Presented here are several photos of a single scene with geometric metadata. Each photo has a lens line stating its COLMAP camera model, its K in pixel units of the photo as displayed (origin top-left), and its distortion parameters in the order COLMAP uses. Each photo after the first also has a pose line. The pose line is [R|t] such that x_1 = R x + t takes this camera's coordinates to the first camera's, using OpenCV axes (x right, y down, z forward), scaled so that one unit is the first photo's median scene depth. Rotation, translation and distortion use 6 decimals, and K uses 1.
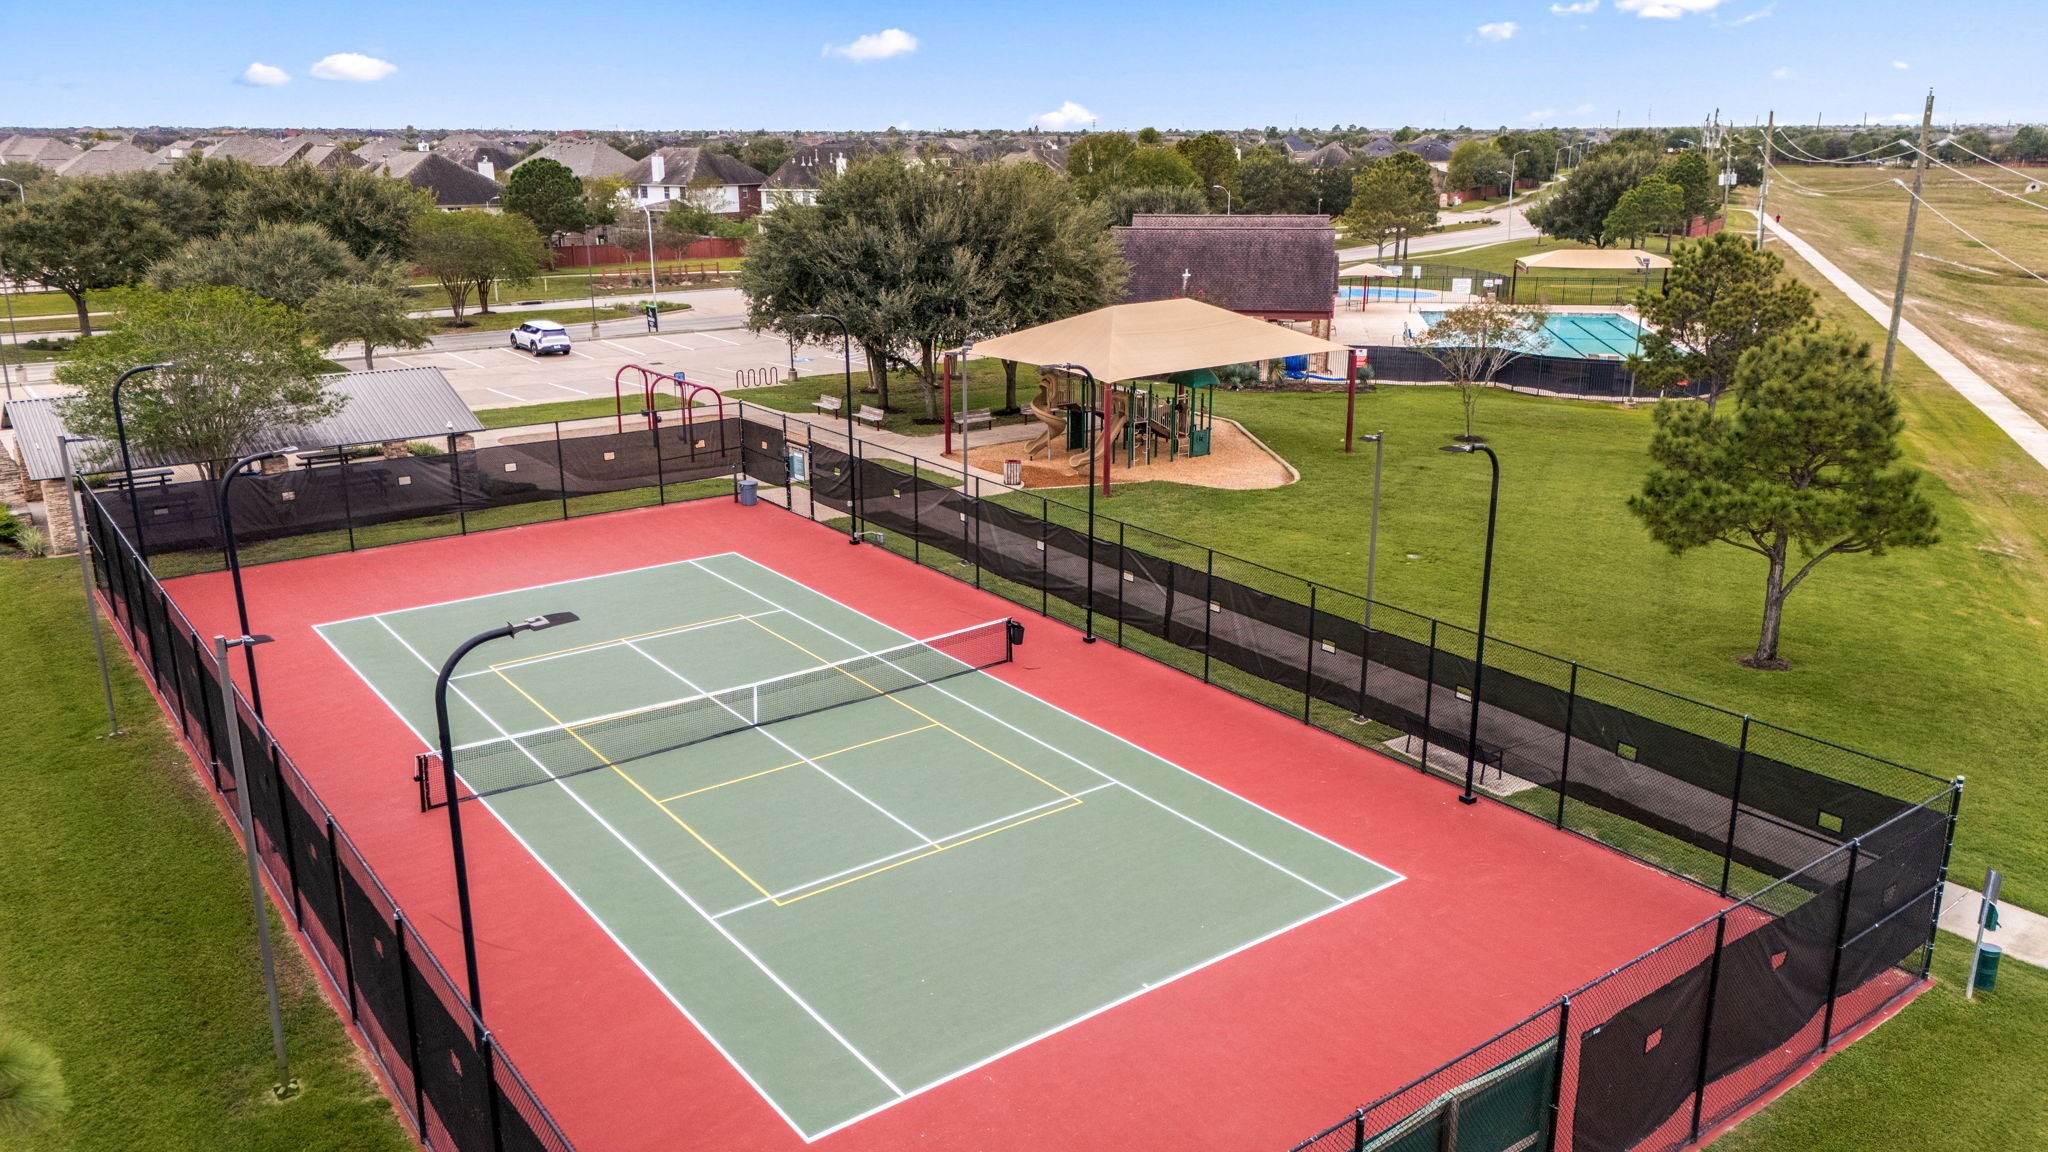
lens RADIAL K [[1532.2, 0, 1024.0], [0, 1532.2, 576.0], [0, 0, 1]] dist [0.073919, -0.075858]
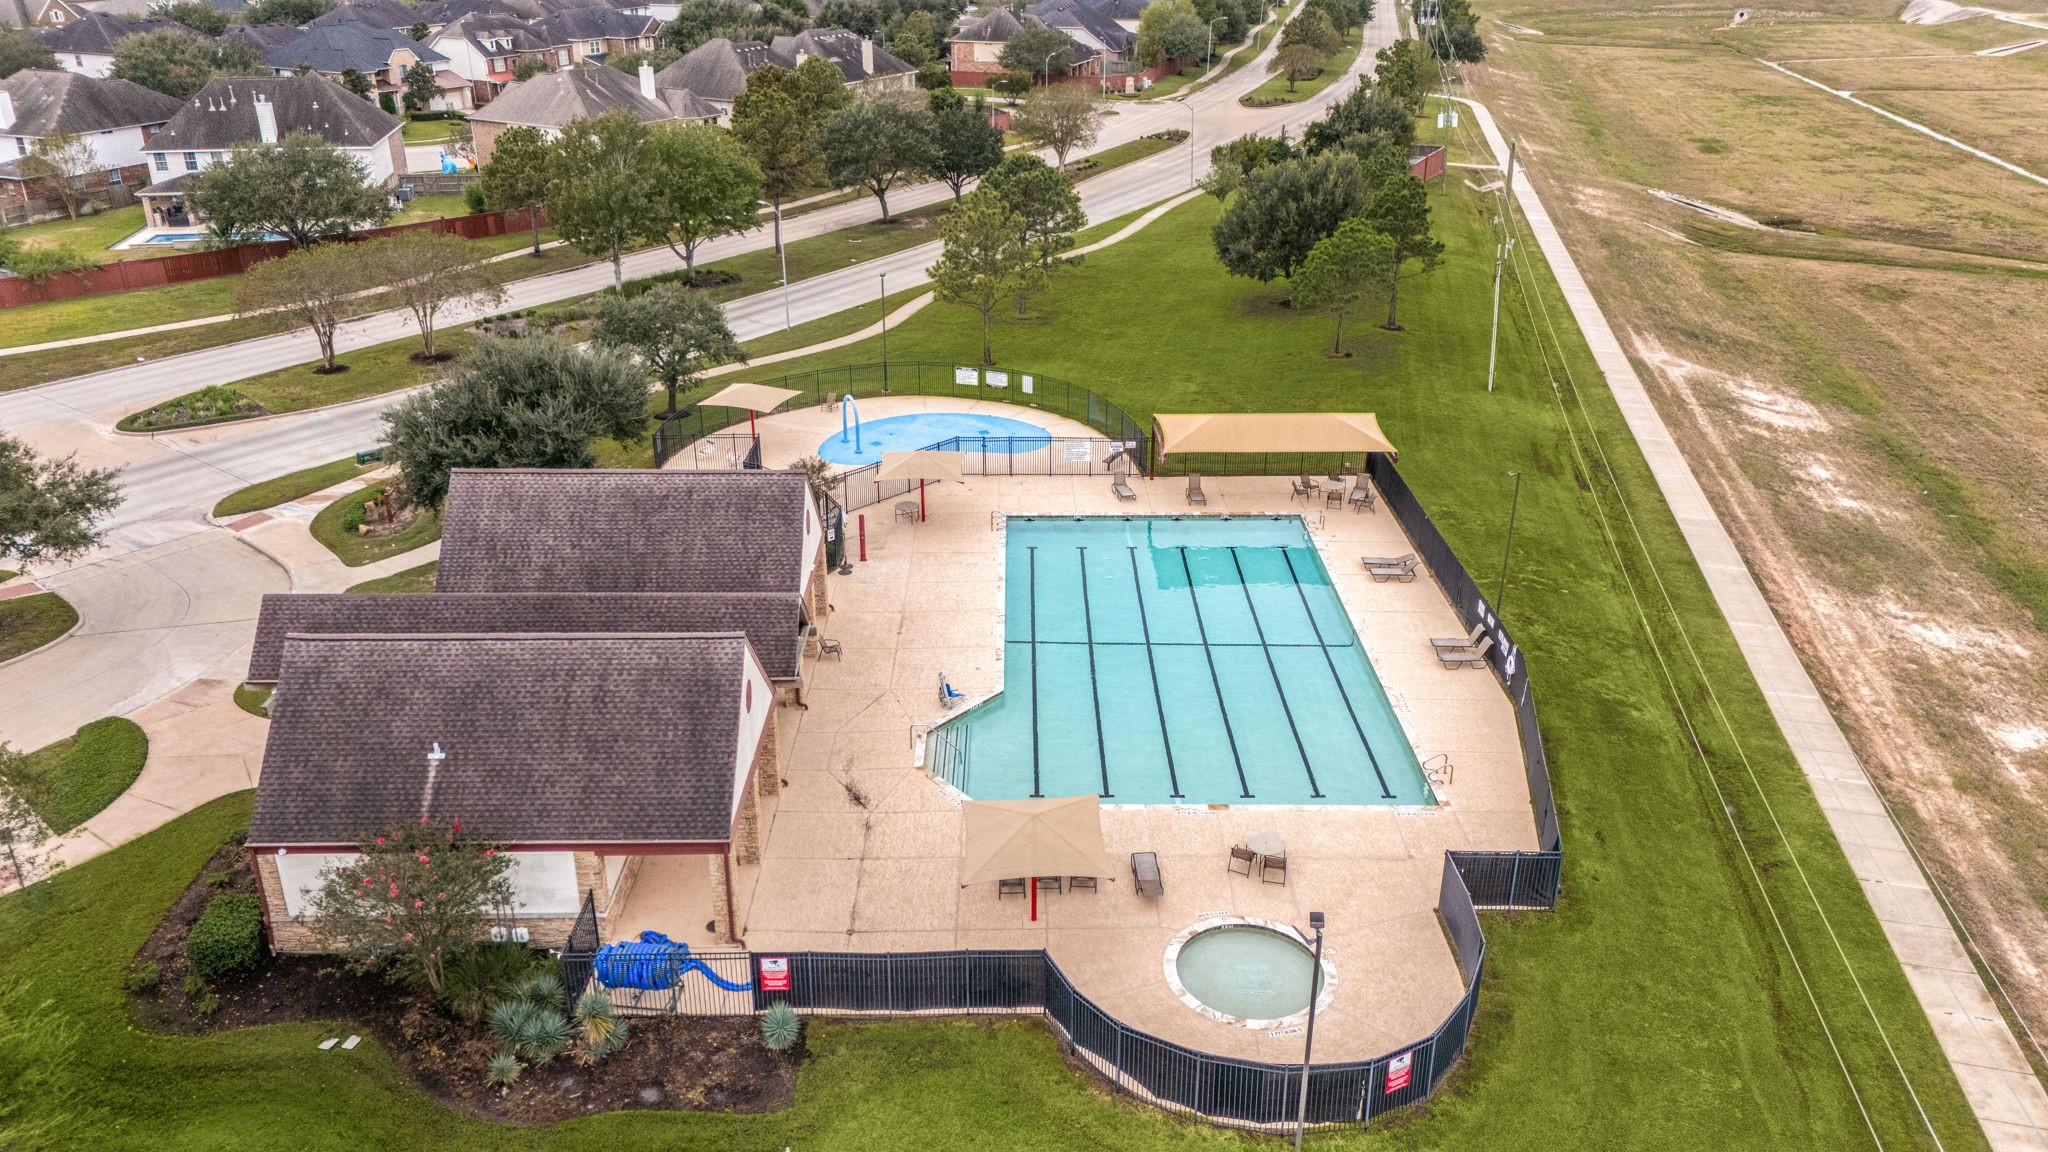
lens RADIAL K [[1532.2, 0, 1024.0], [0, 1532.2, 576.0], [0, 0, 1]] dist [0.073919, -0.075858]
pose [[0.985540, -0.064155, 0.156825, 0.127381], [0.042969, 0.989923, 0.134932, -0.183061], [-0.163901, -0.126243, 0.978366, 0.296306]]
